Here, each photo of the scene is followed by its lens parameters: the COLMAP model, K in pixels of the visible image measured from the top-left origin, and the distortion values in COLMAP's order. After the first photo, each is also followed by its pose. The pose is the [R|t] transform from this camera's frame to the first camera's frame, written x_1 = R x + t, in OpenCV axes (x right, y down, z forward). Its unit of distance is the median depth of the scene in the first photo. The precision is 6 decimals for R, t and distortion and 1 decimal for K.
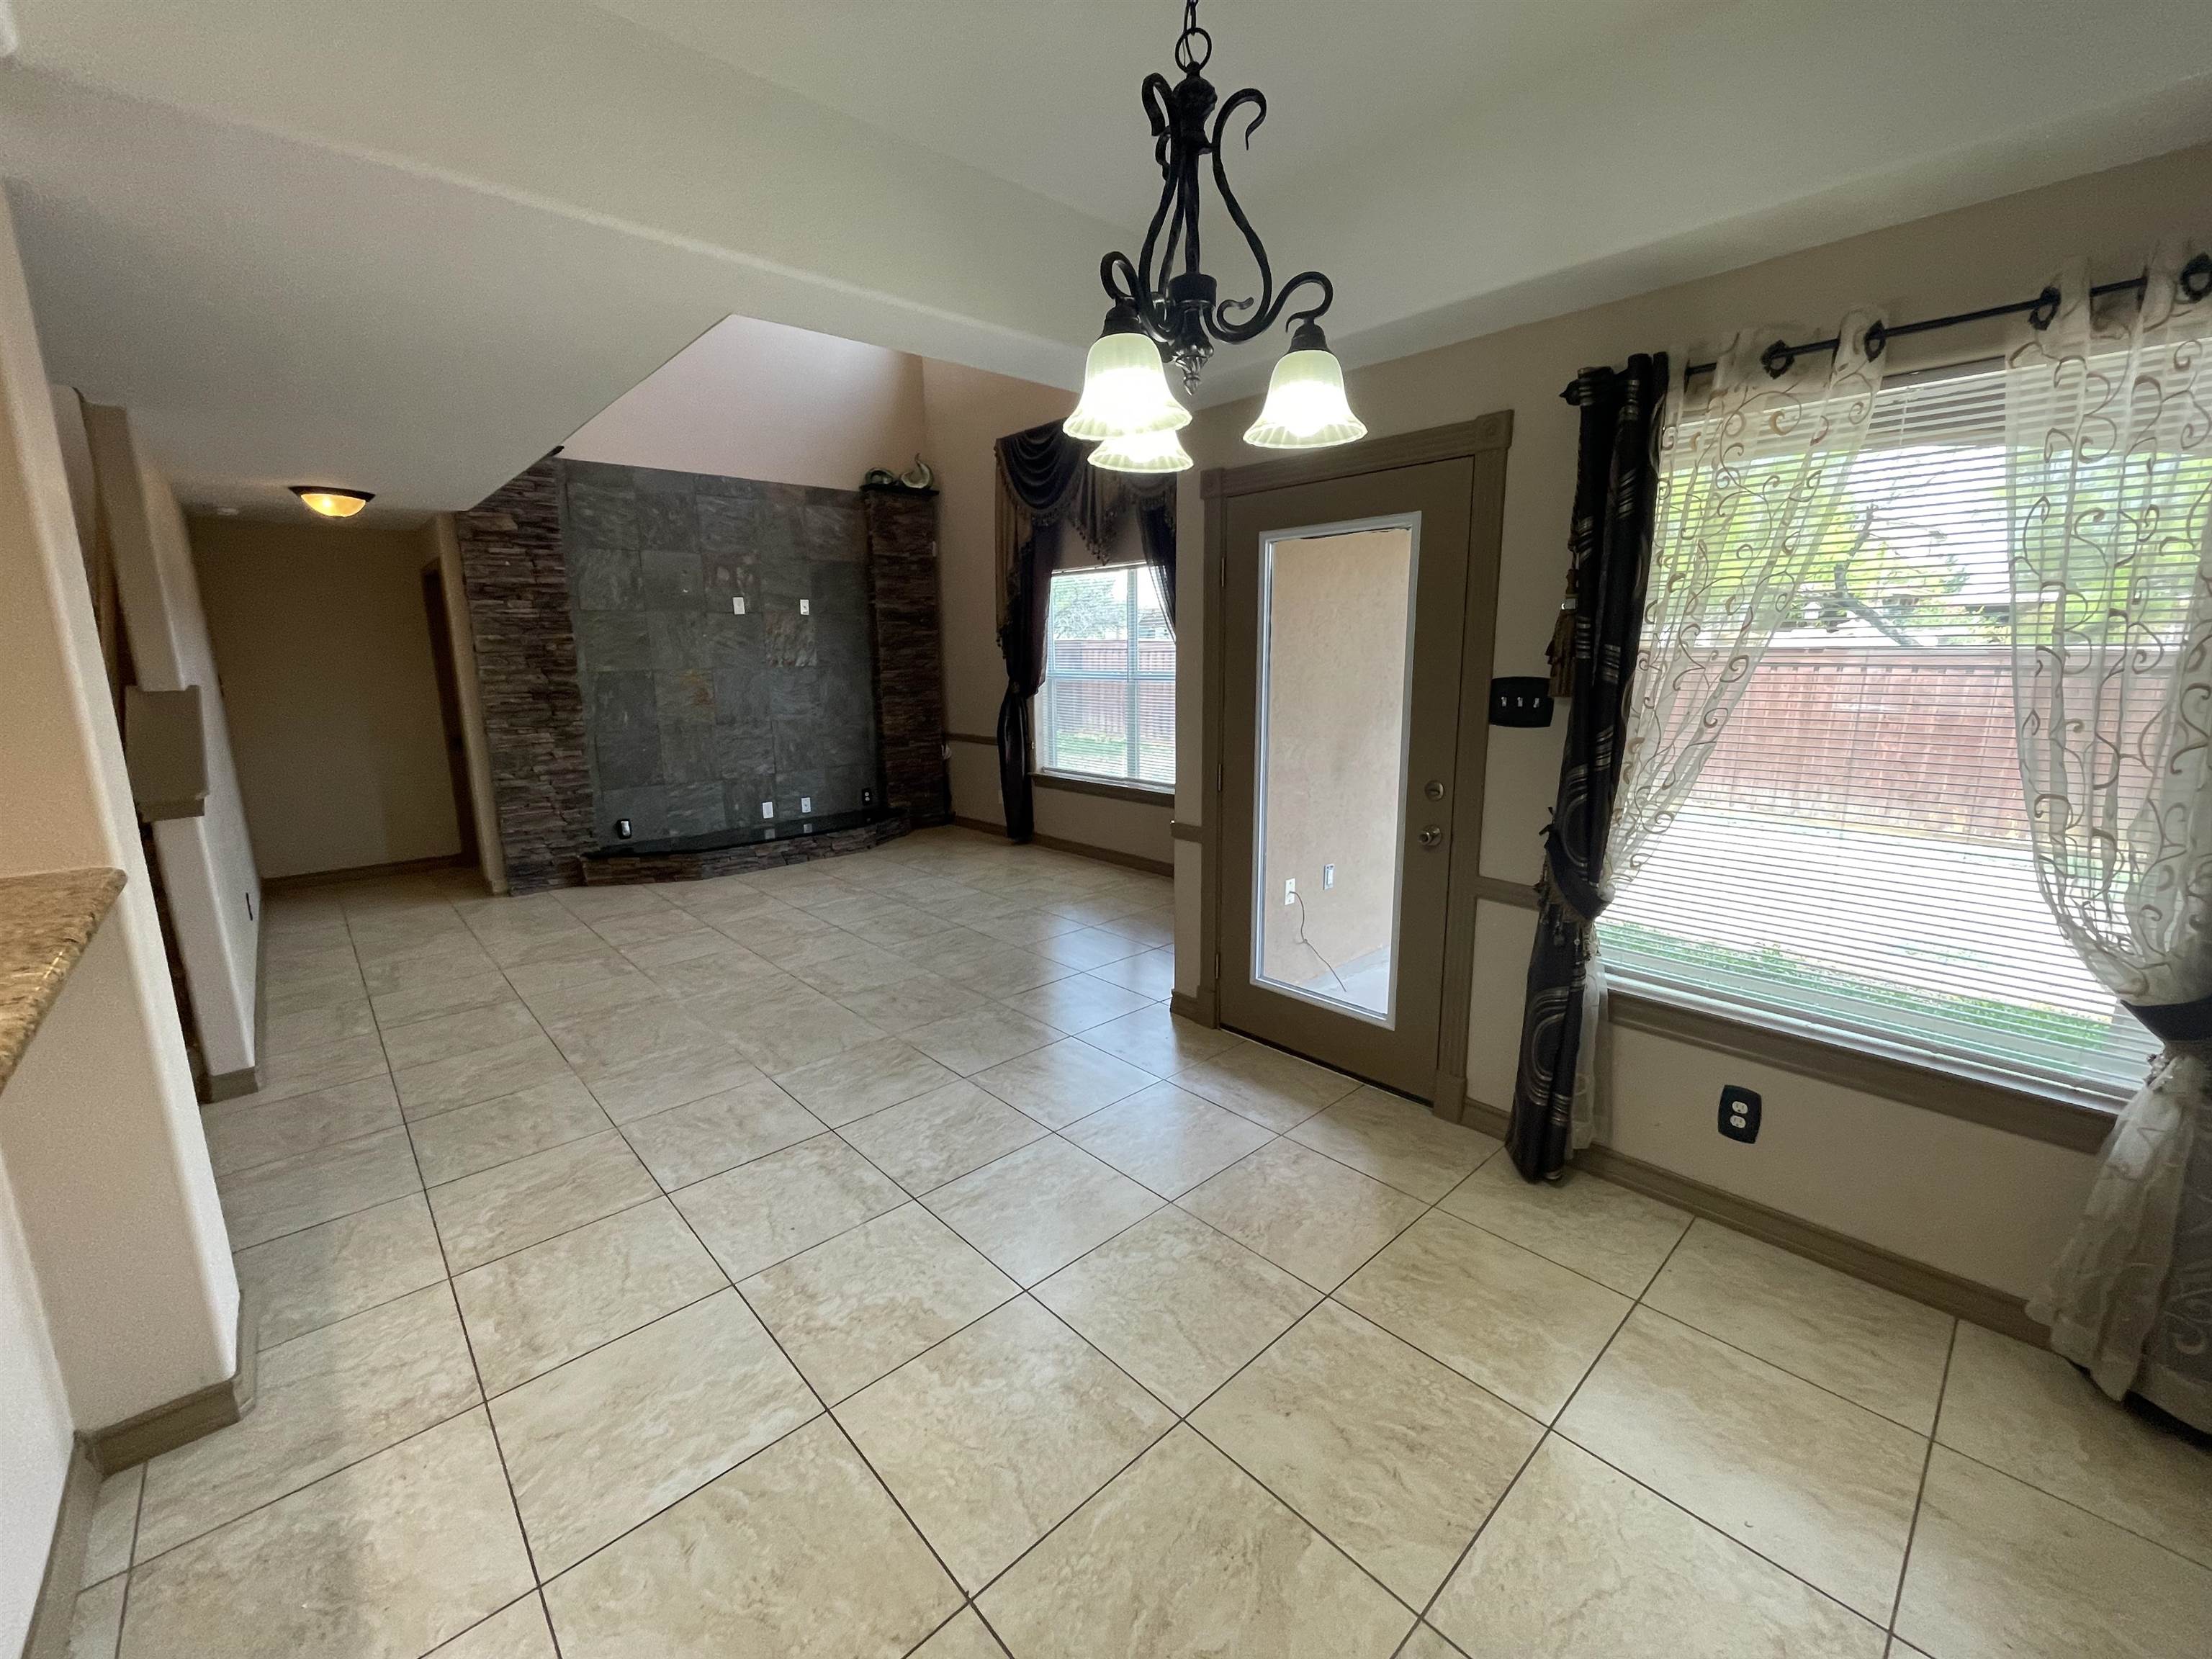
lens RADIAL K [[898.4, 0, 1099.4], [0, 898.4, 831.4], [0, 0, 1]] dist [0.008207, 0.000568]
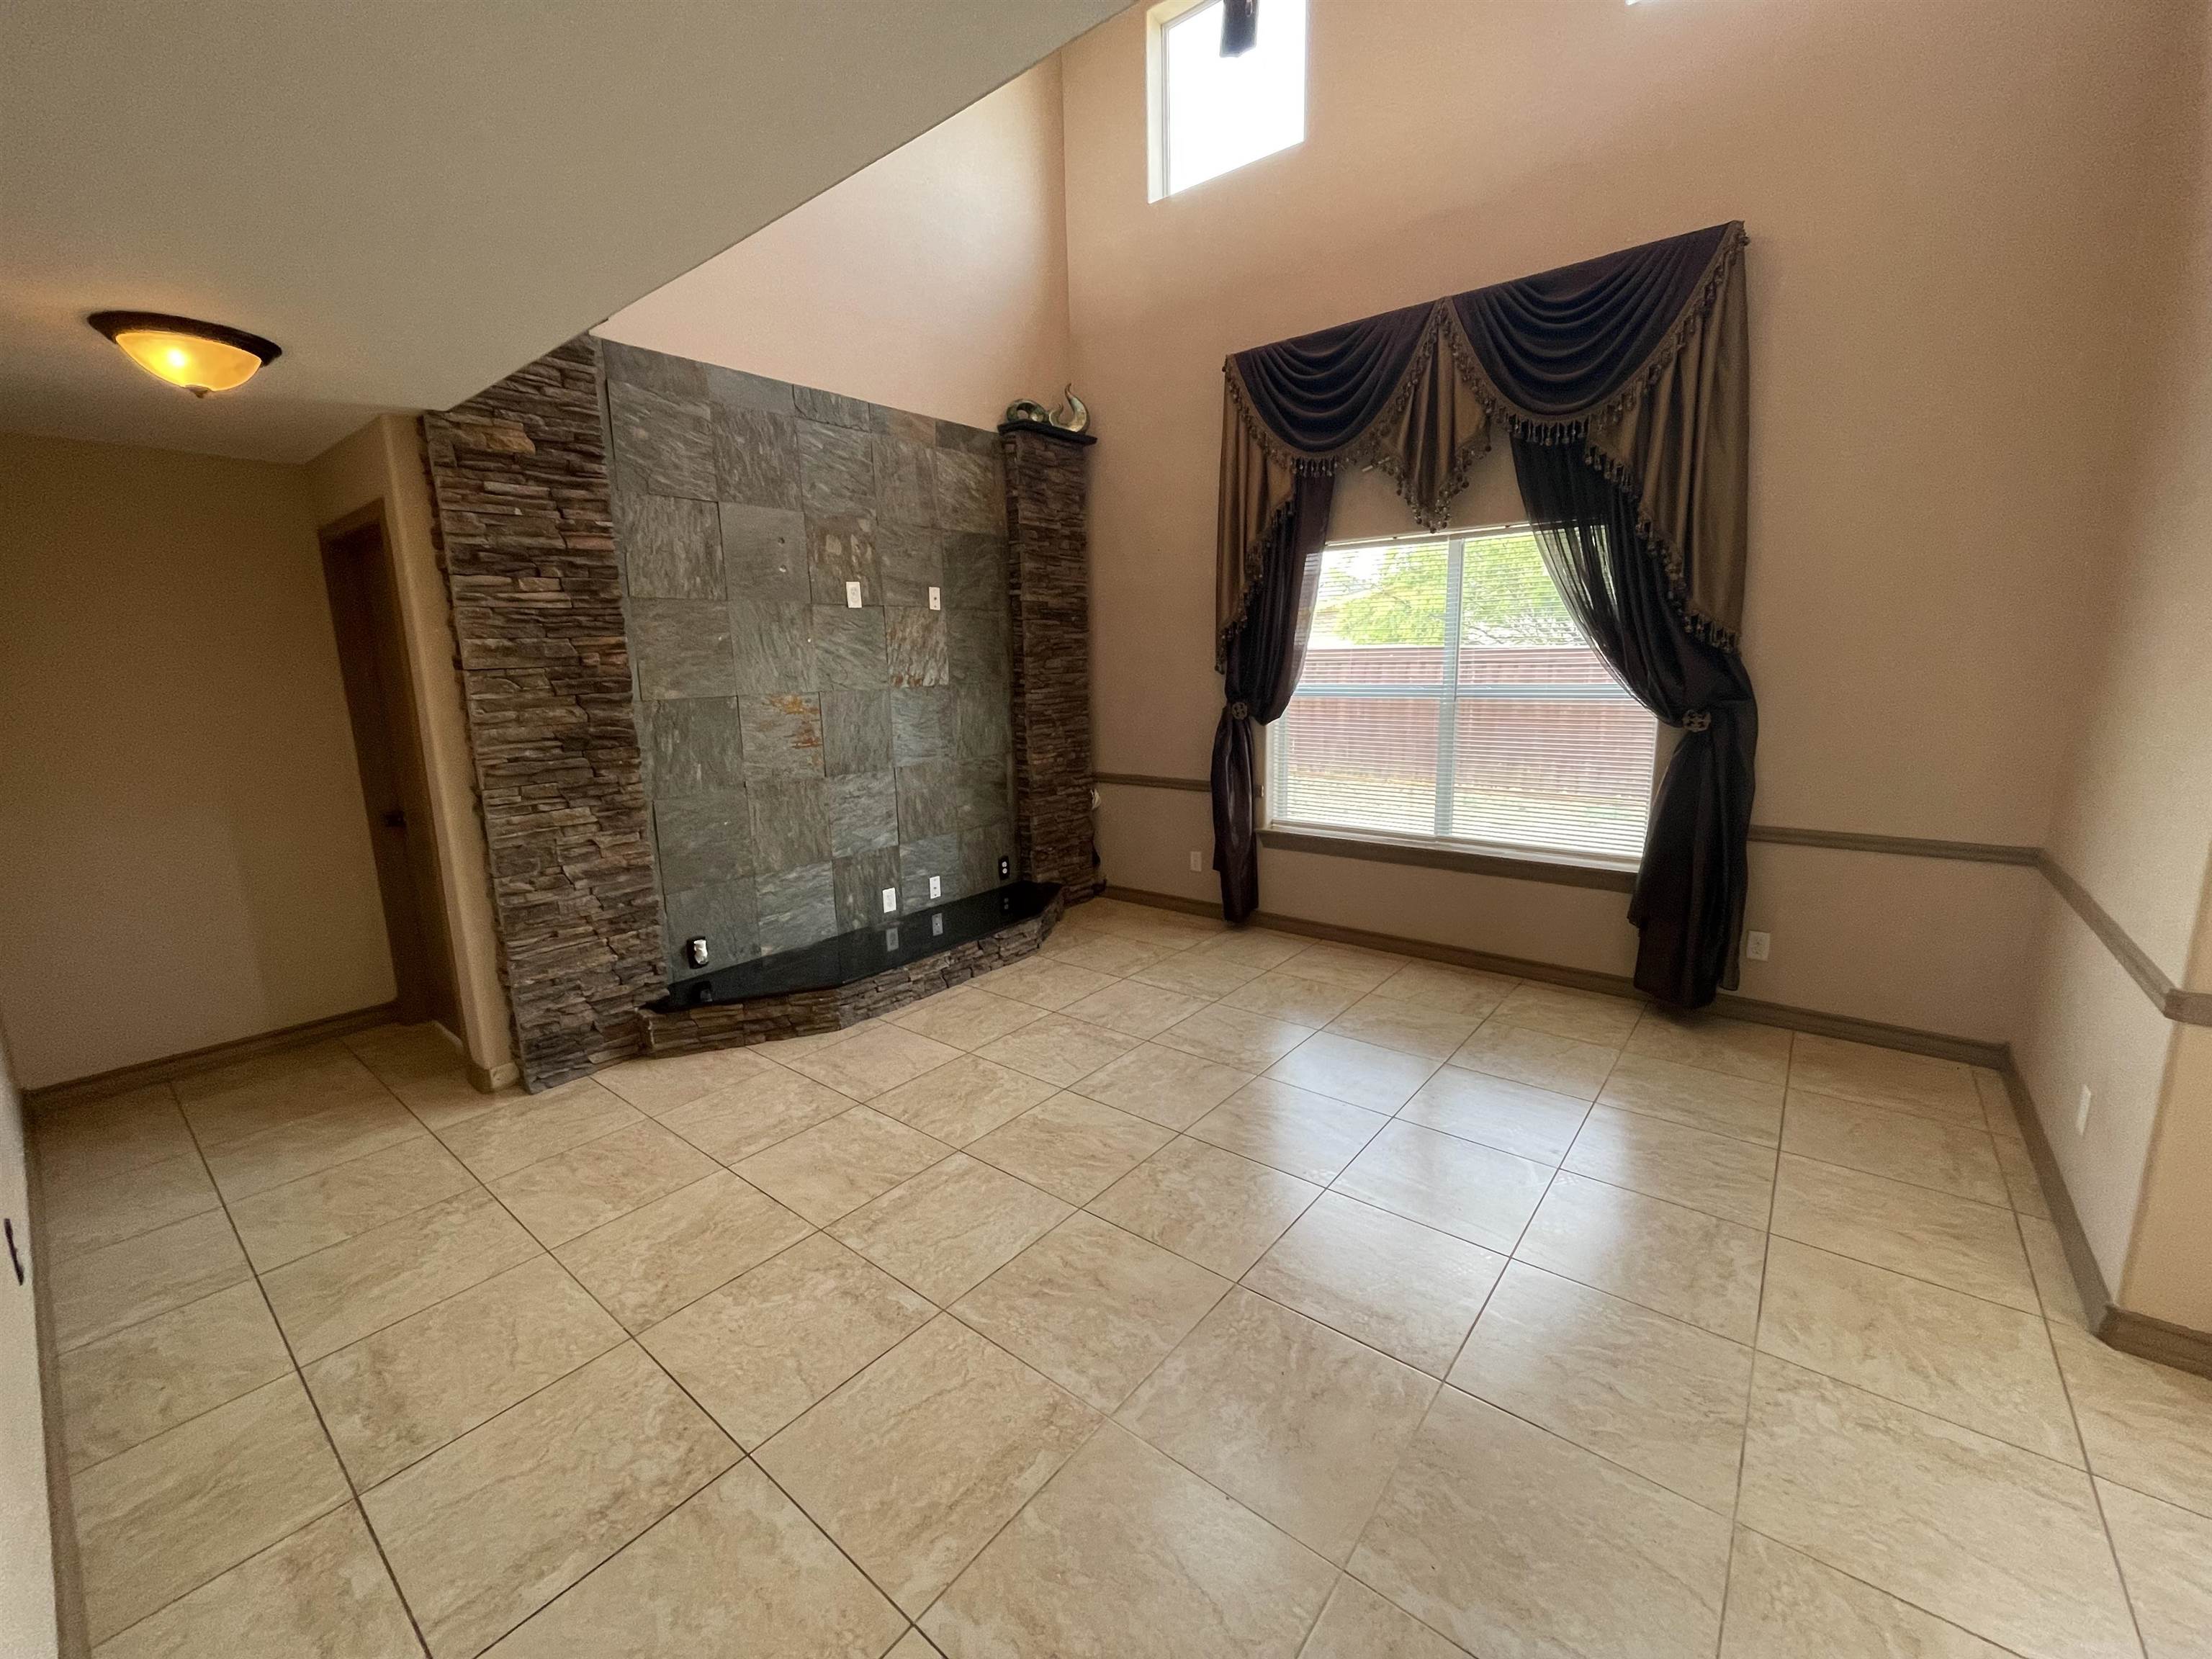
lens RADIAL K [[898.4, 0, 1102.3], [0, 898.4, 832.7], [0, 0, 1]] dist [0.008207, 0.000568]
pose [[0.988798, -0.037922, 0.144360, -0.328747], [0.039679, 0.999169, -0.009314, -0.066094], [-0.143887, 0.014937, 0.989481, 0.337148]]
